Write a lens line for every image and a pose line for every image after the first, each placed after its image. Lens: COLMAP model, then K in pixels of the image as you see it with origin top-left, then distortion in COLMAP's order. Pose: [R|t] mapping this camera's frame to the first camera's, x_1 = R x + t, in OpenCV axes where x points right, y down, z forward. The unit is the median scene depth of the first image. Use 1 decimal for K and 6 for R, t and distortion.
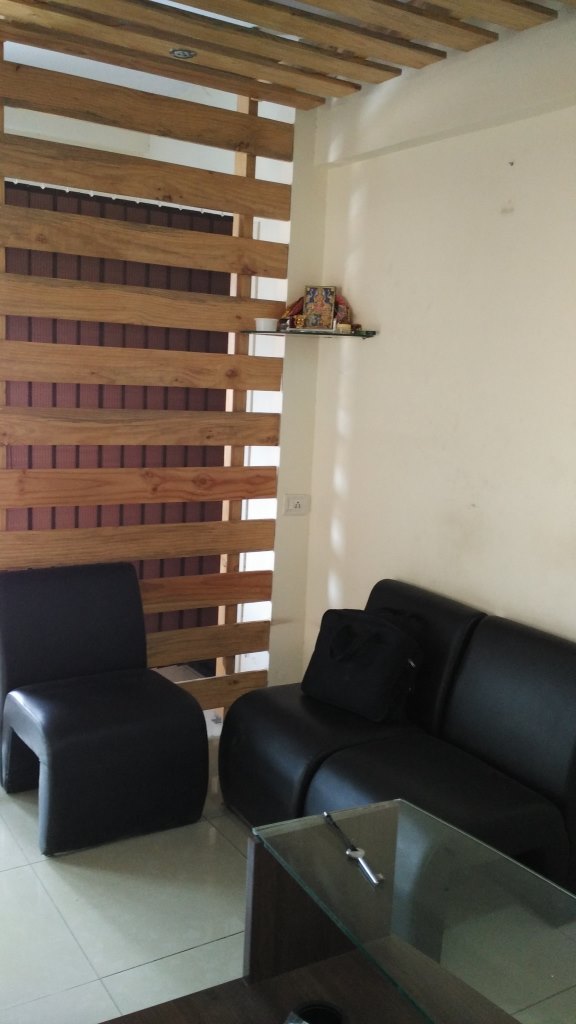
lens RADIAL K [[934.6, 0, 259.6], [0, 934.6, 519.4], [0, 0, 1]] dist [0.081866, -0.116565]
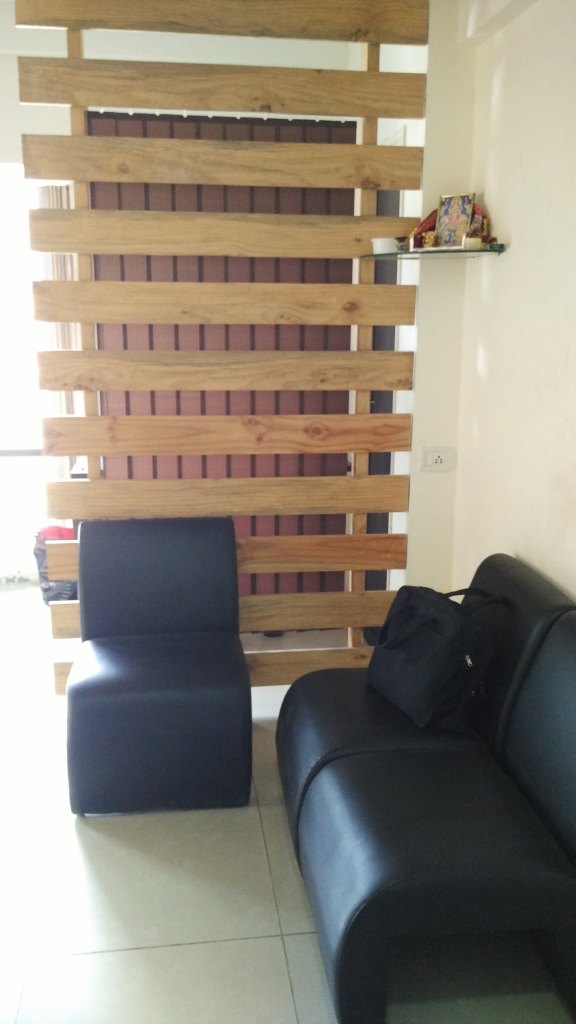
lens RADIAL K [[934.6, 0, 288.7], [0, 934.6, 516.3], [0, 0, 1]] dist [0.081866, -0.116565]
pose [[0.911642, 0.048538, -0.408108, 0.290575], [-0.027679, 0.997998, 0.056867, -0.009370], [0.410051, -0.040546, 0.911161, 0.178911]]
